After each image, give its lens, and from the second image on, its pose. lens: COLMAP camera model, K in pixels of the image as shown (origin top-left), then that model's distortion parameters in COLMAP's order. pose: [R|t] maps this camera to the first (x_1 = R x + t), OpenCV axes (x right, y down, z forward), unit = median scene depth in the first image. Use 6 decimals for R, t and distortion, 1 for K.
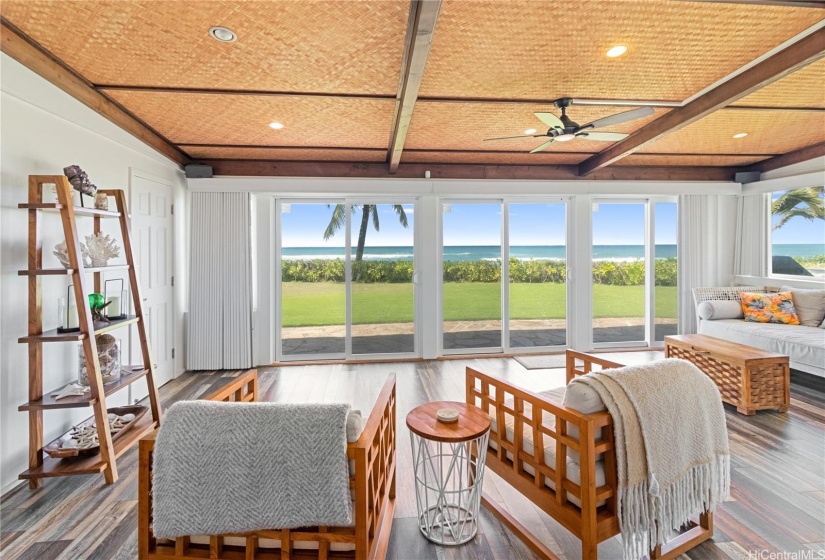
lens RADIAL K [[391.4, 0, 411.3], [0, 391.4, 244.0], [0, 0, 1]] dist [-0.000388, -0.000098]
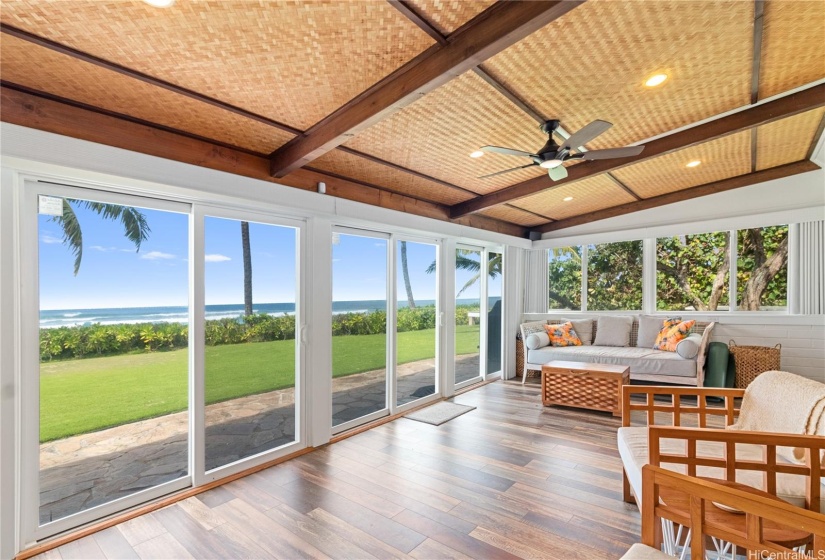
lens RADIAL K [[391.3, 0, 413.0], [0, 391.3, 300.0], [0, 0, 1]] dist [0.002032, 0.000091]
pose [[0.728788, -0.016897, 0.684531, -0.333129], [0.020984, 0.999777, 0.002339, 0.029615], [-0.684418, 0.012660, 0.728980, 0.364607]]
